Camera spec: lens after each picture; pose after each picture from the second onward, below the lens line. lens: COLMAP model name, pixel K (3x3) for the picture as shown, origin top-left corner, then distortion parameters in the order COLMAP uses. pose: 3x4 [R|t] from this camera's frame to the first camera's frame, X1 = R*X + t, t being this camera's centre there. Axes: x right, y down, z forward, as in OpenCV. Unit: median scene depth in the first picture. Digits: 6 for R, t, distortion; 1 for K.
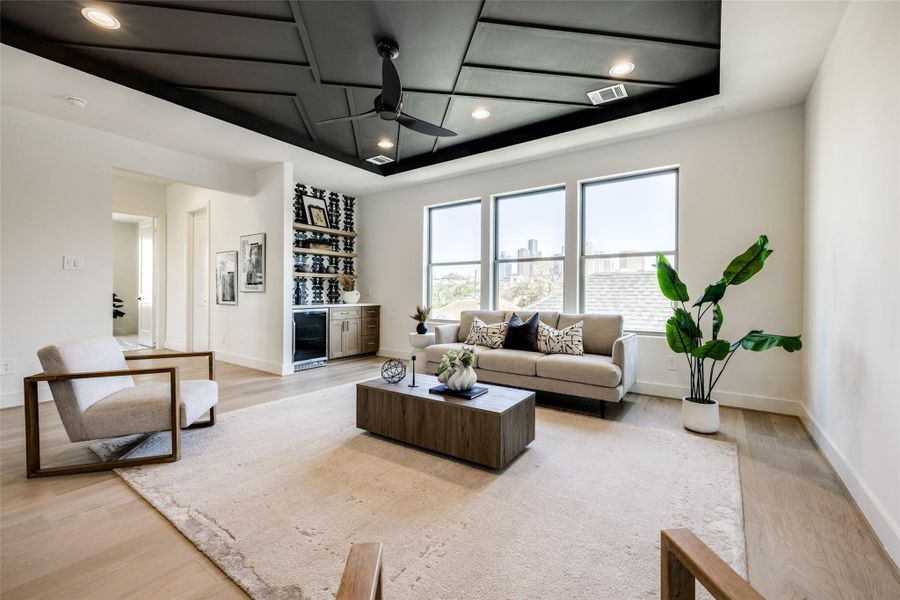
lens RADIAL K [[409.2, 0, 450.9], [0, 409.2, 297.5], [0, 0, 1]] dist [-0.001051, -0.000008]
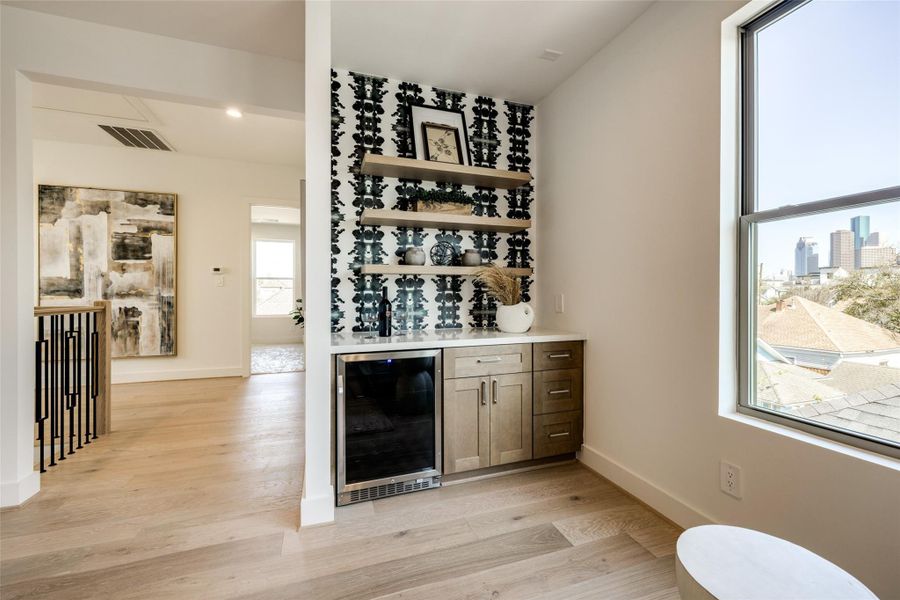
lens RADIAL K [[376.5, 0, 453.8], [0, 376.5, 294.8], [0, 0, 1]] dist [-0.000237, -0.000551]
pose [[0.826374, -0.008809, -0.563053, -0.071233], [0.002222, 0.999921, -0.012382, -0.020434], [0.563118, 0.008981, 0.826328, 0.629688]]
